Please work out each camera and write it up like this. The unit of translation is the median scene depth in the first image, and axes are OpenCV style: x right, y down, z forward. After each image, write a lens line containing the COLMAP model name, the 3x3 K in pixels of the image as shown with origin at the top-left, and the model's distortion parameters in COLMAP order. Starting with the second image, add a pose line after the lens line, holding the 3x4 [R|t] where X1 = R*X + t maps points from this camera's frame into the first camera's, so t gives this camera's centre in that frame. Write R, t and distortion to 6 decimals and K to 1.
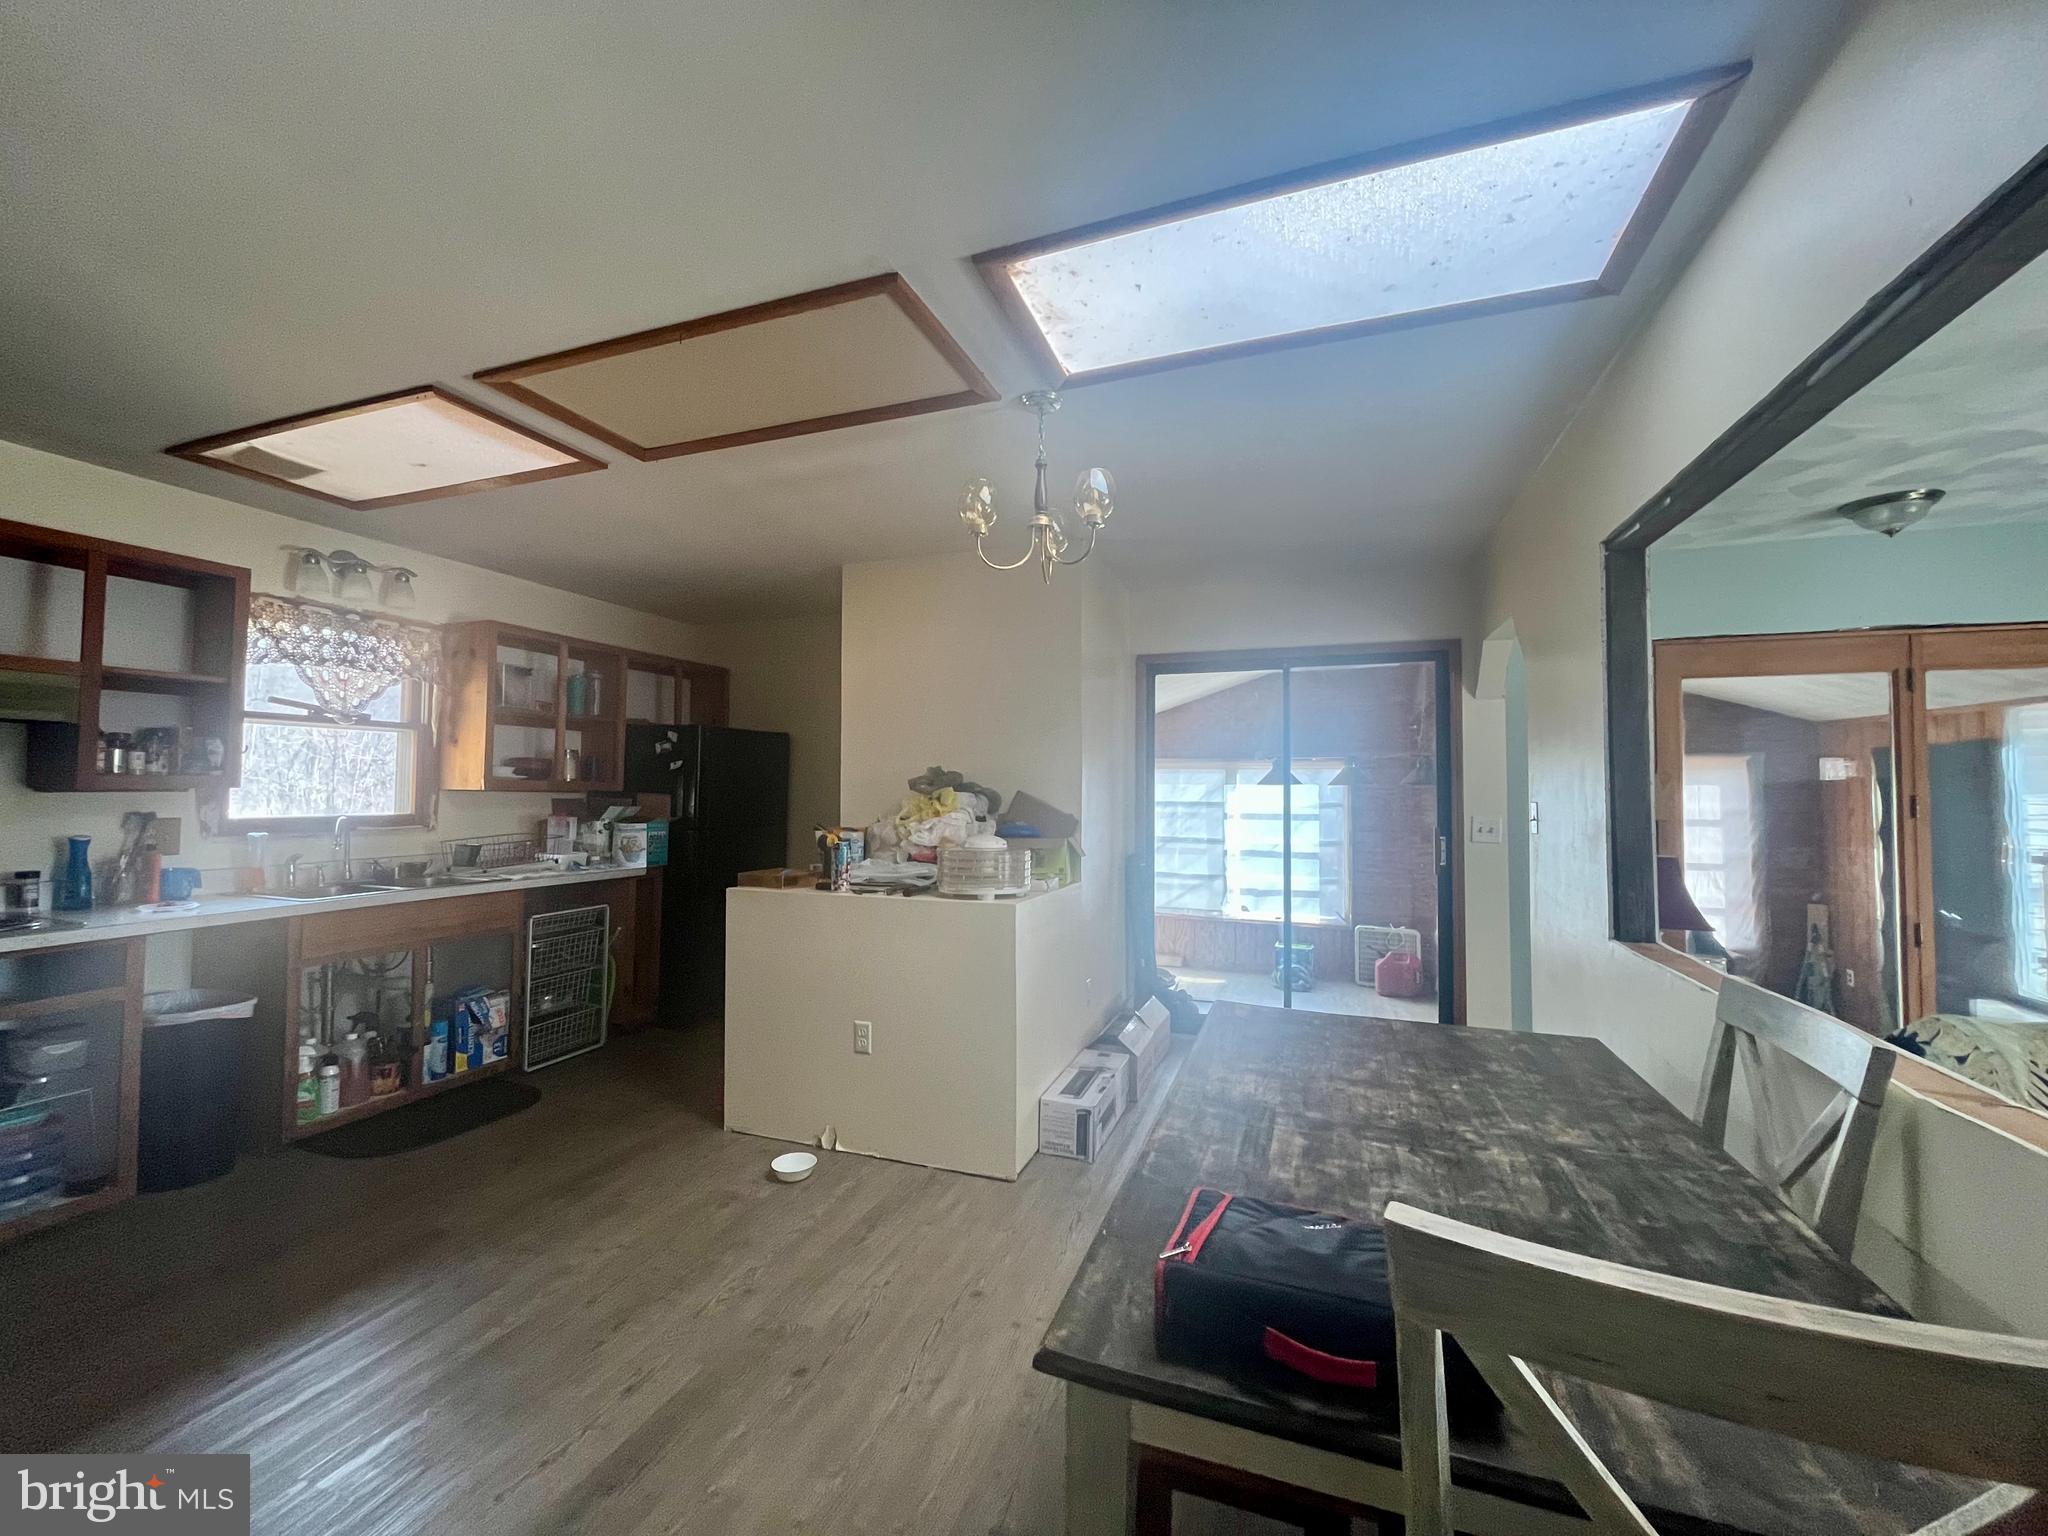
lens RADIAL K [[820.0, 0, 1024.0], [0, 820.0, 768.0], [0, 0, 1]] dist [-0.001055, -0.000150]
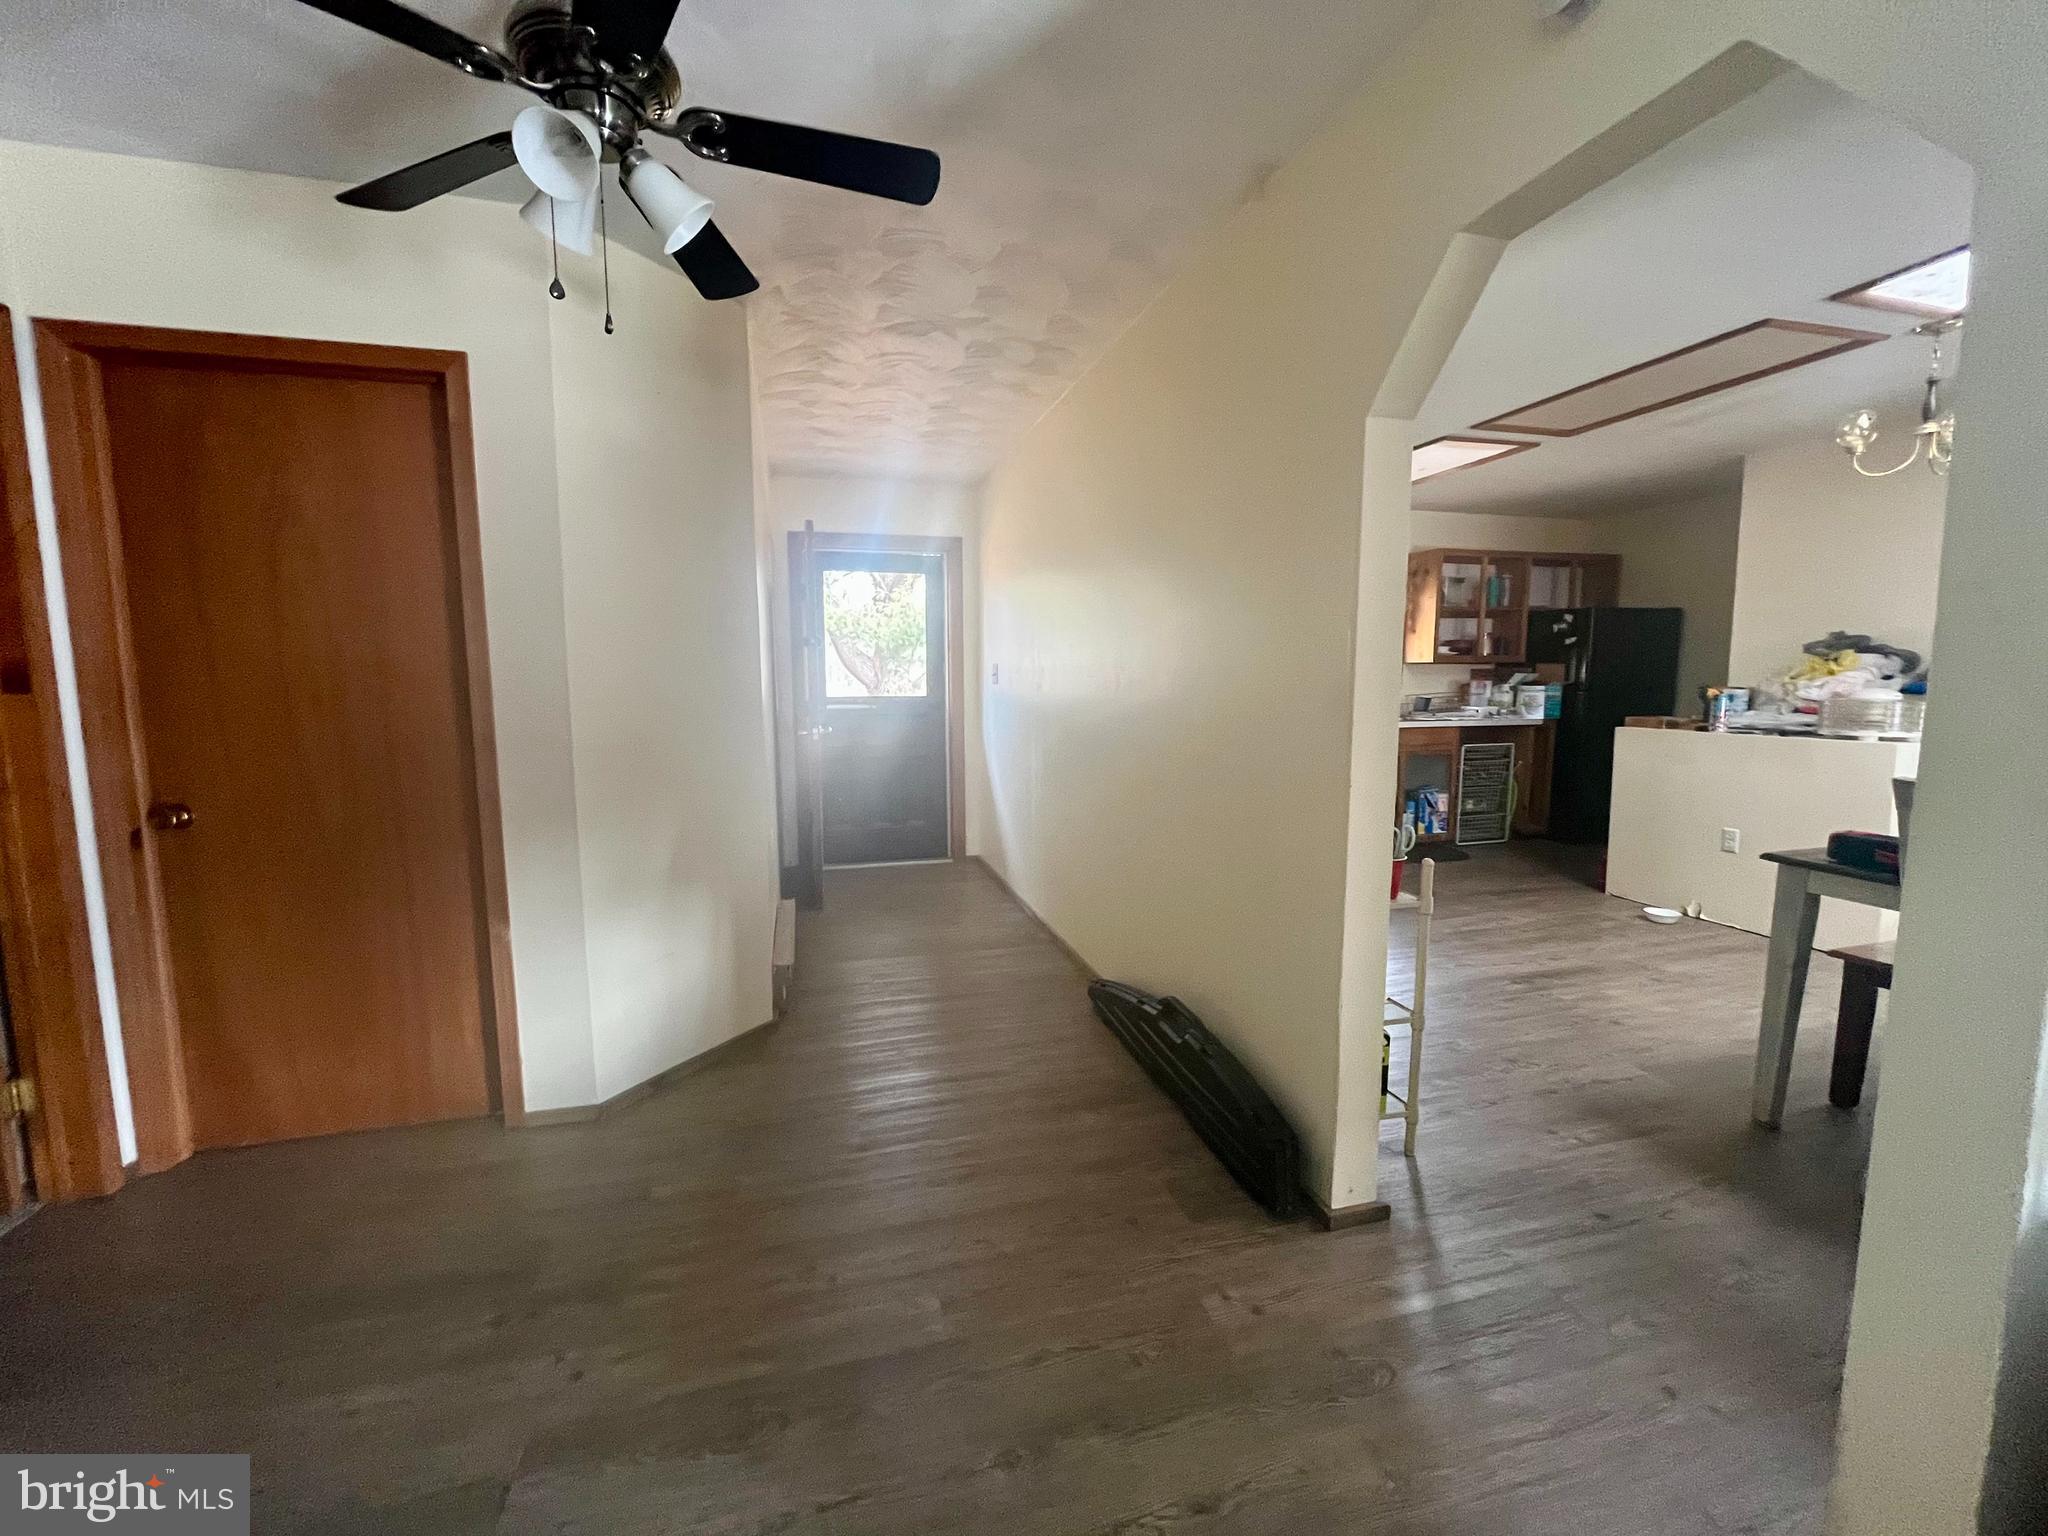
lens RADIAL K [[828.8, 0, 1017.2], [0, 828.8, 763.7], [0, 0, 1]] dist [-0.000104, -0.000165]
pose [[0.574643, 0.076708, -0.814802, 0.186986], [0.034277, 0.992468, 0.117608, 0.006627], [0.817686, -0.095511, 0.567685, -0.580007]]
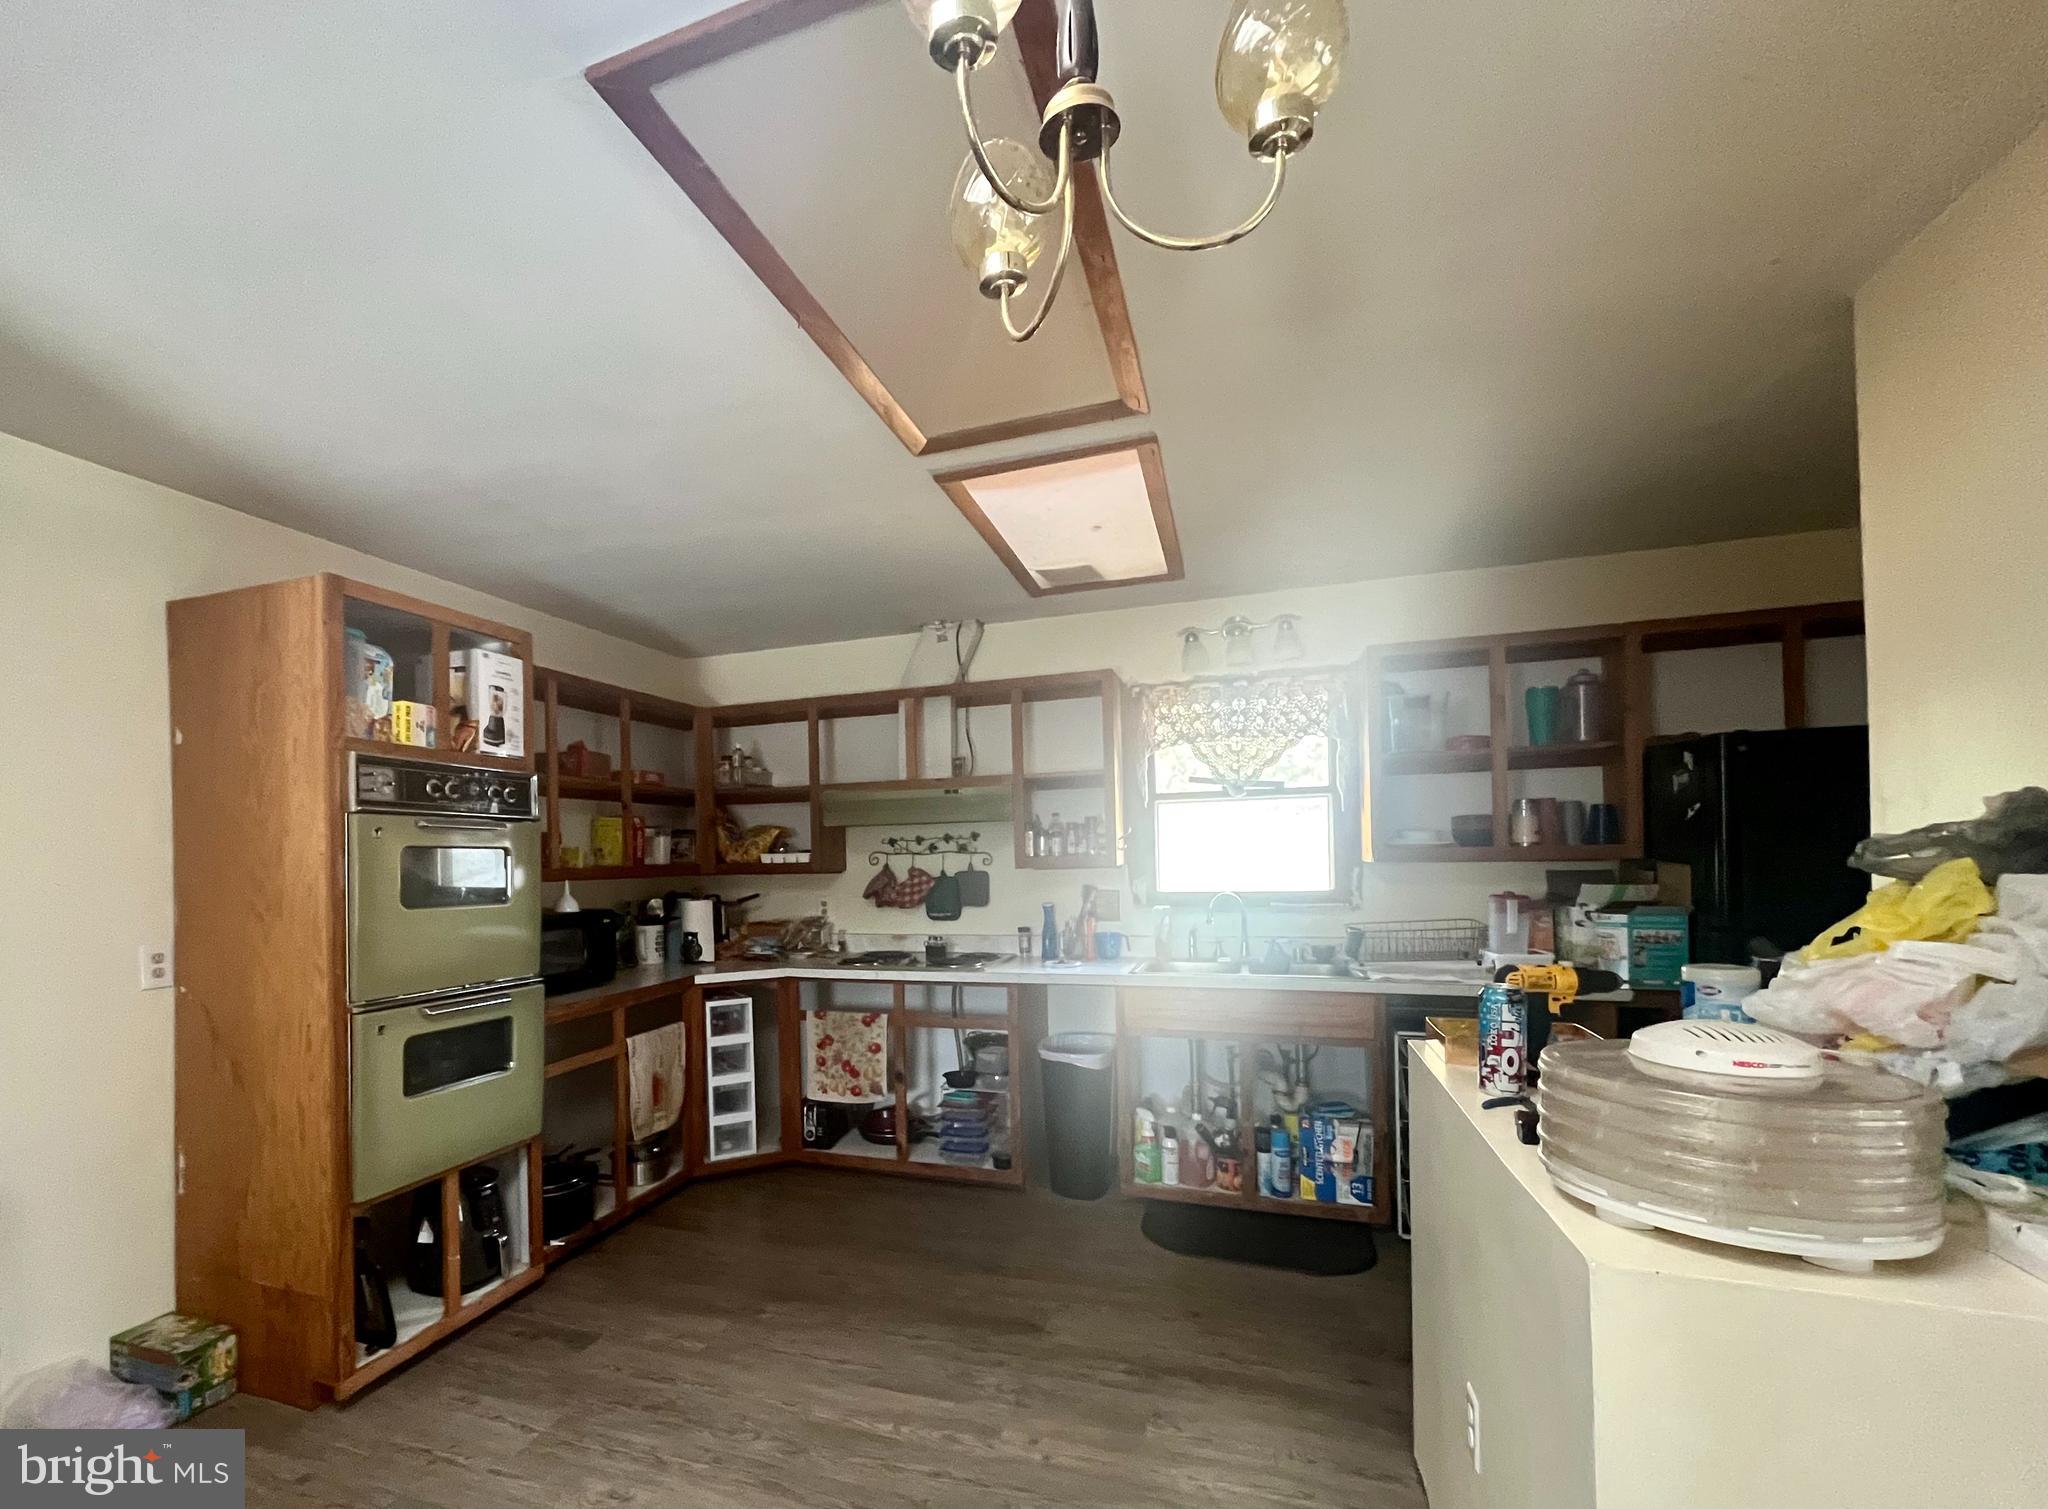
lens RADIAL K [[926.0, 0, 884.3], [0, 926.0, 855.1], [0, 0, 1]] dist [0.000310, 0.000137]
pose [[-0.018352, -0.008719, -0.999794, 0.265619], [0.050438, 0.998681, -0.009635, 0.005262], [0.998559, -0.050604, -0.017888, 0.587193]]
